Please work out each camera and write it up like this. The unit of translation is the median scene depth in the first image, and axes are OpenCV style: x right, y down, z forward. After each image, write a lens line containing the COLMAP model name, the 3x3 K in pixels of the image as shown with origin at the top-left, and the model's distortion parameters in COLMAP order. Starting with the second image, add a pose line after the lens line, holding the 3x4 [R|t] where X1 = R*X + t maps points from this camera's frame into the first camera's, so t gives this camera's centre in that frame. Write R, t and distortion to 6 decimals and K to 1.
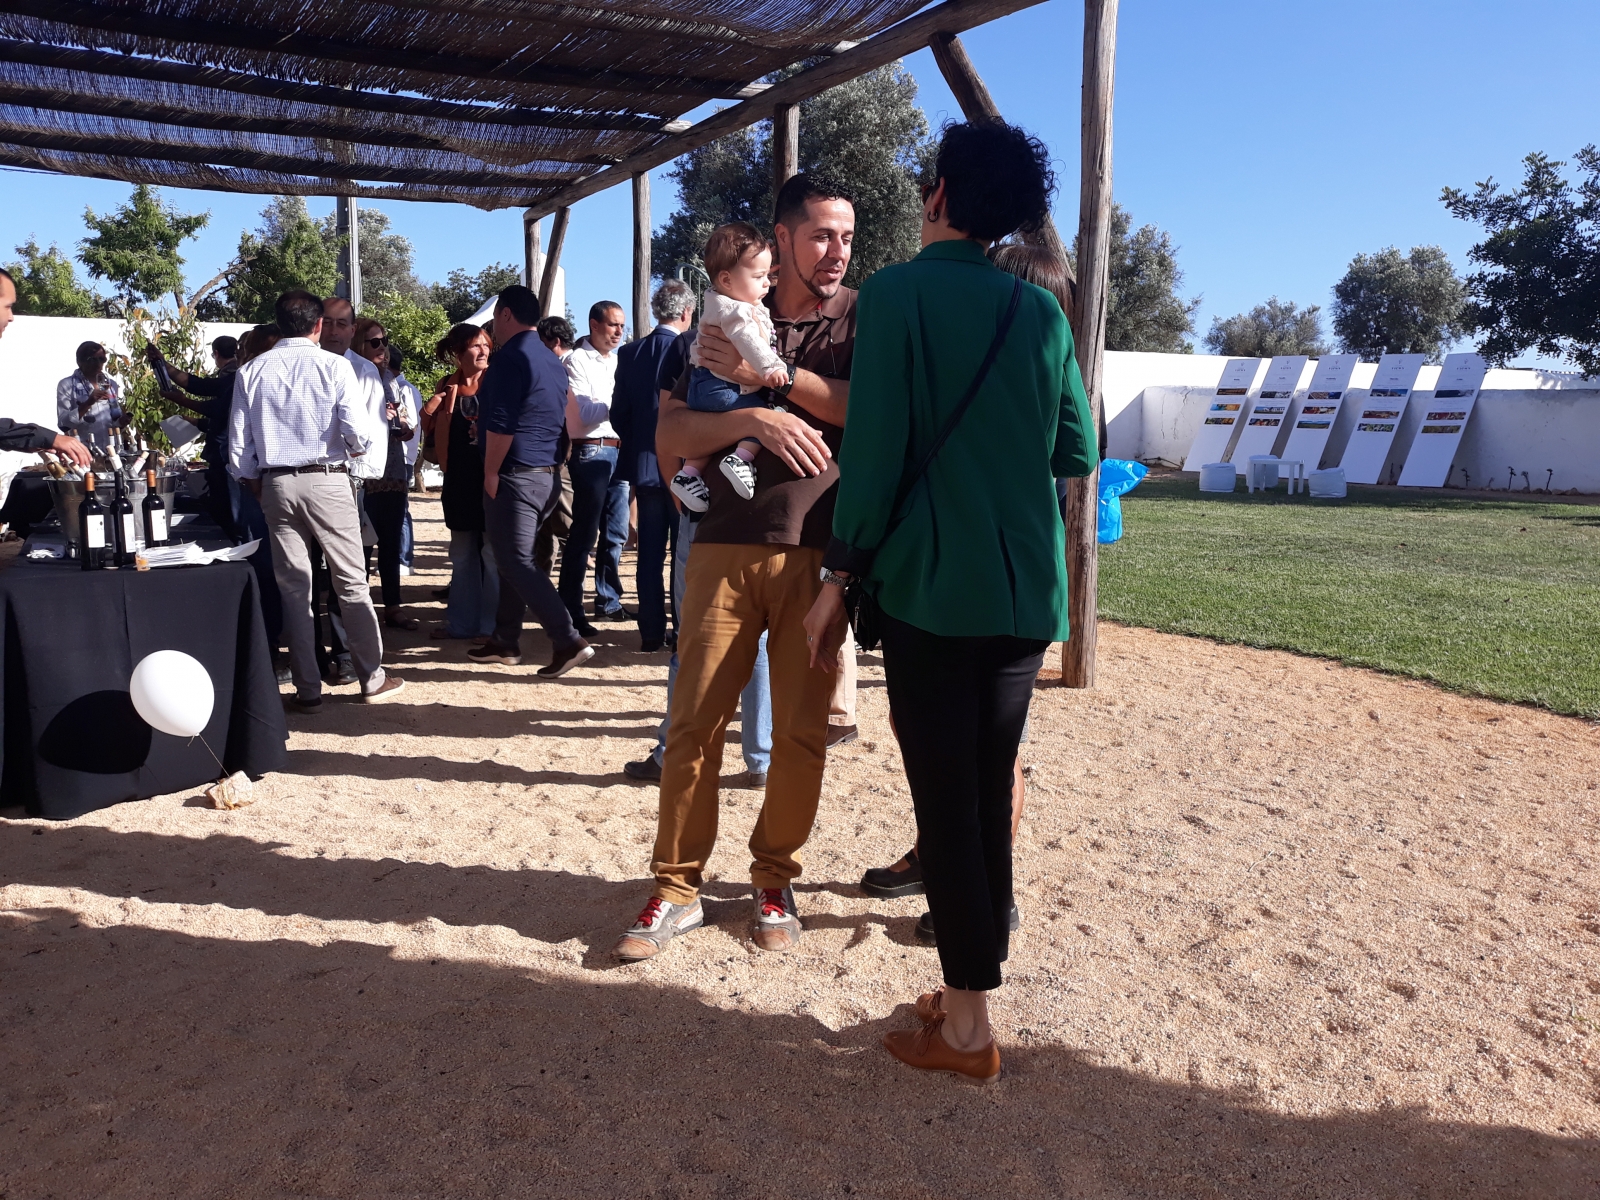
lens RADIAL K [[1427.9, 0, 803.4], [0, 1427.9, 593.9], [0, 0, 1]] dist [-0.050428, 0.044878]
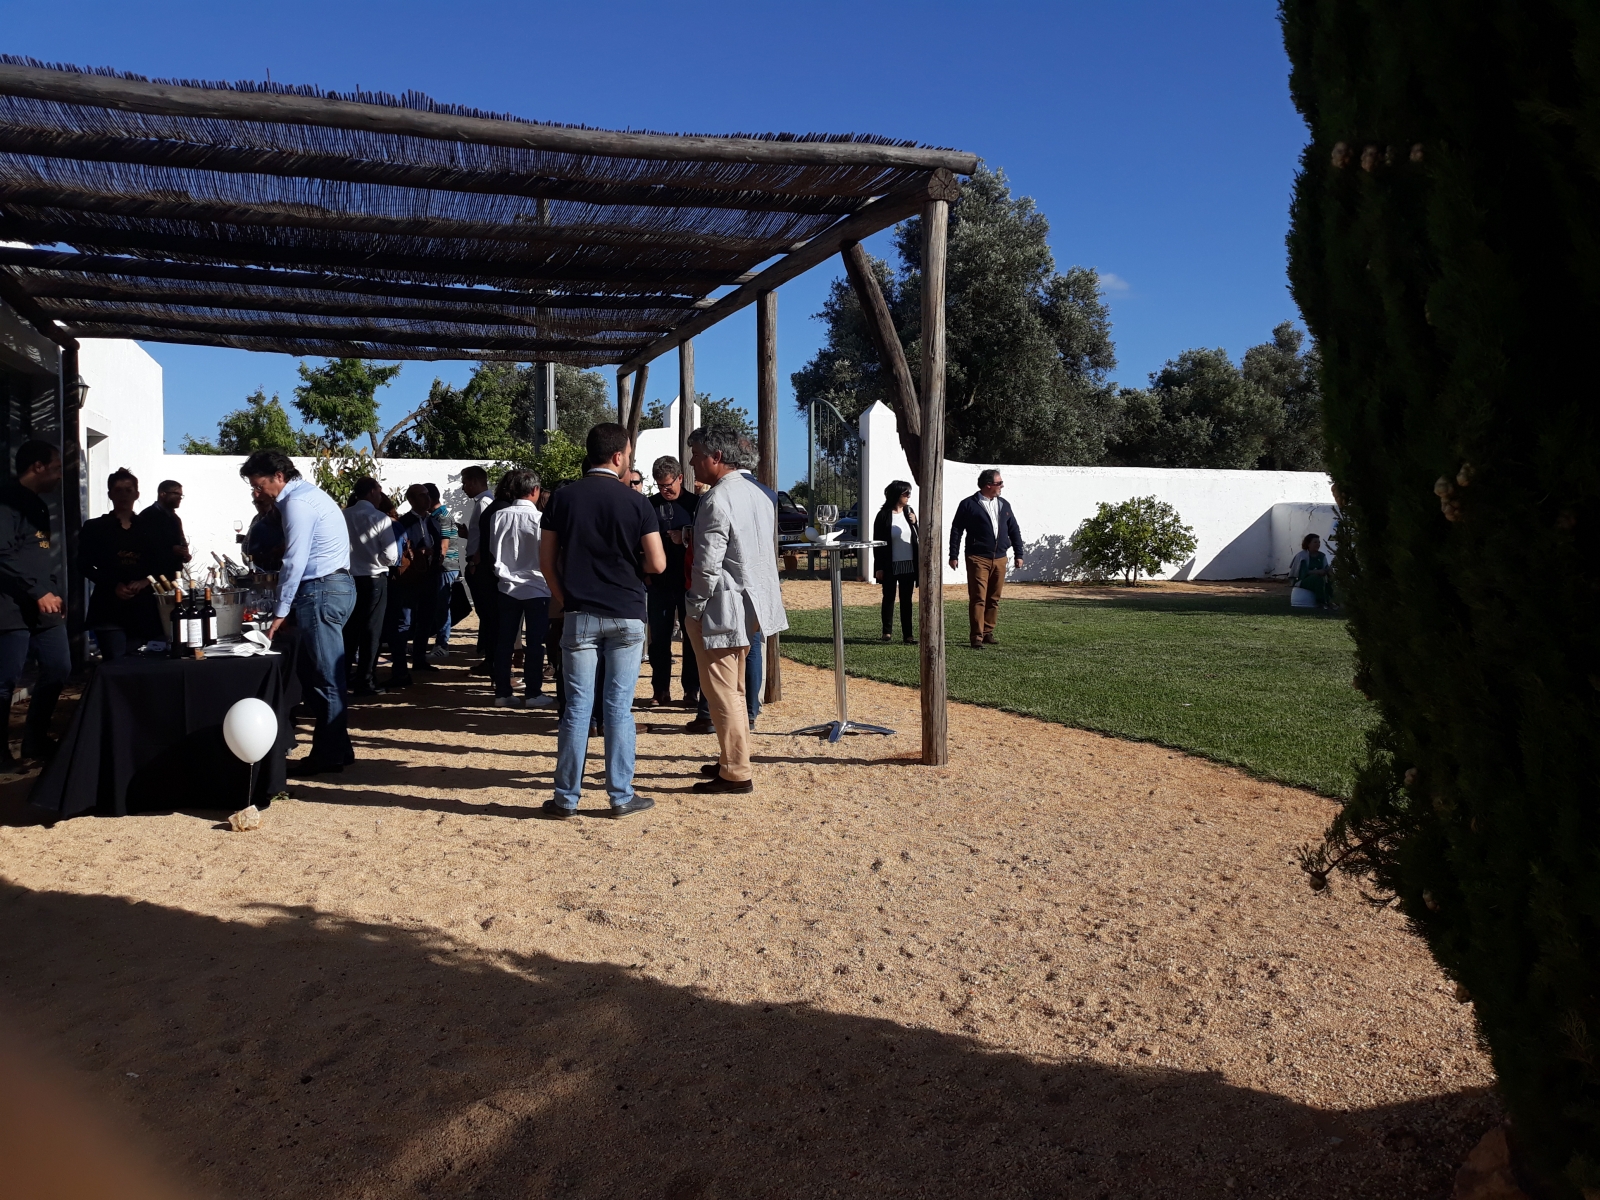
lens RADIAL K [[1427.9, 0, 795.3], [0, 1427.9, 599.4], [0, 0, 1]] dist [-0.050428, 0.044878]
pose [[0.986984, -0.000037, -0.160820, 0.134757], [-0.012240, 0.997082, -0.075347, 0.007942], [0.160353, 0.076335, 0.984104, -0.115593]]
